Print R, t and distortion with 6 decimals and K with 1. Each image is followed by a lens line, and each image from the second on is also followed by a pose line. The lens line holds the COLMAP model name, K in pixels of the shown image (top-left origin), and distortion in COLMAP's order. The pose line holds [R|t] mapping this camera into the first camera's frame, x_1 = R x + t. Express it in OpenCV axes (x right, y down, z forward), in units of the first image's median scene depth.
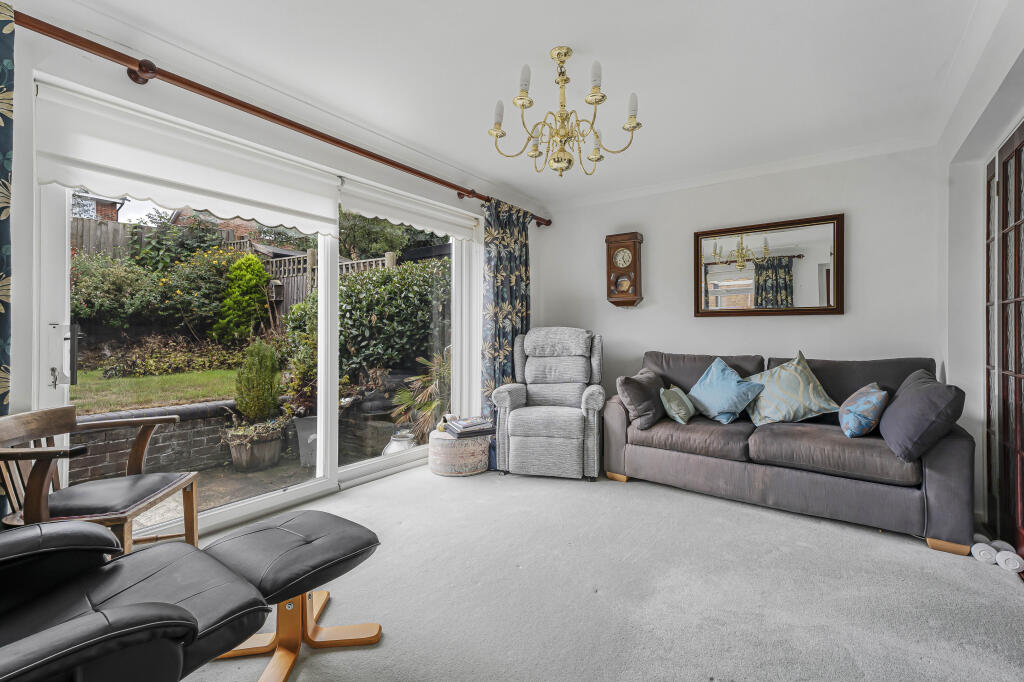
lens RADIAL K [[460.5, 0, 506.9], [0, 460.5, 335.5], [0, 0, 1]] dist [0.002833, 0.000240]
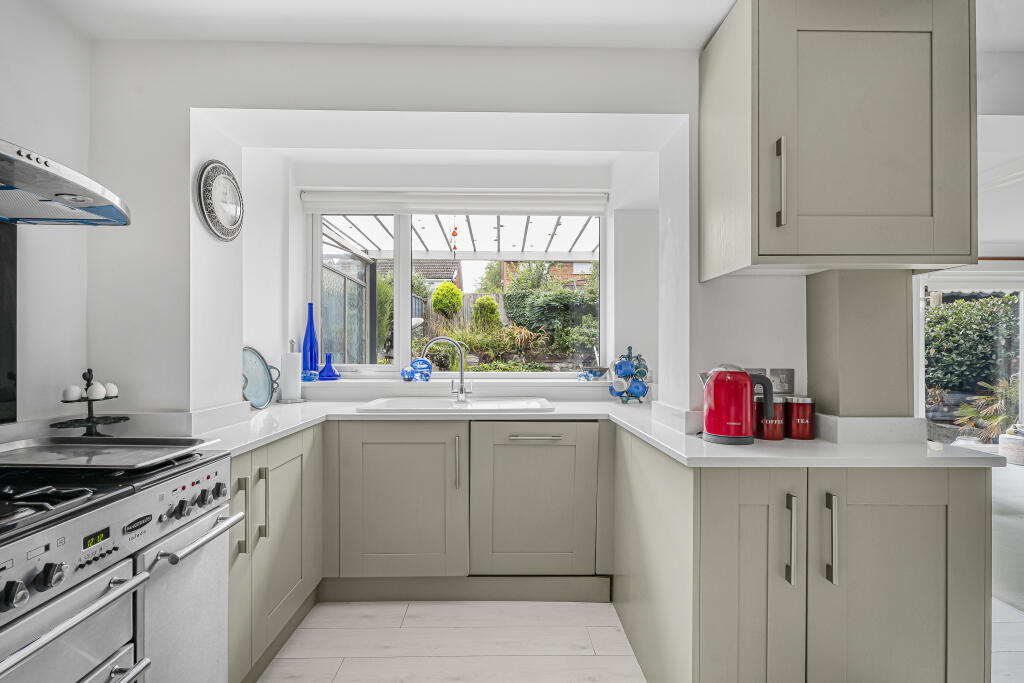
lens RADIAL K [[460.5, 0, 513.2], [0, 460.5, 351.7], [0, 0, 1]] dist [0.002833, 0.000240]
pose [[0.602139, -0.003075, -0.798385, 0.050237], [-0.010046, 0.999884, -0.011428, -0.008286], [0.798328, 0.014902, 0.602038, -0.790317]]
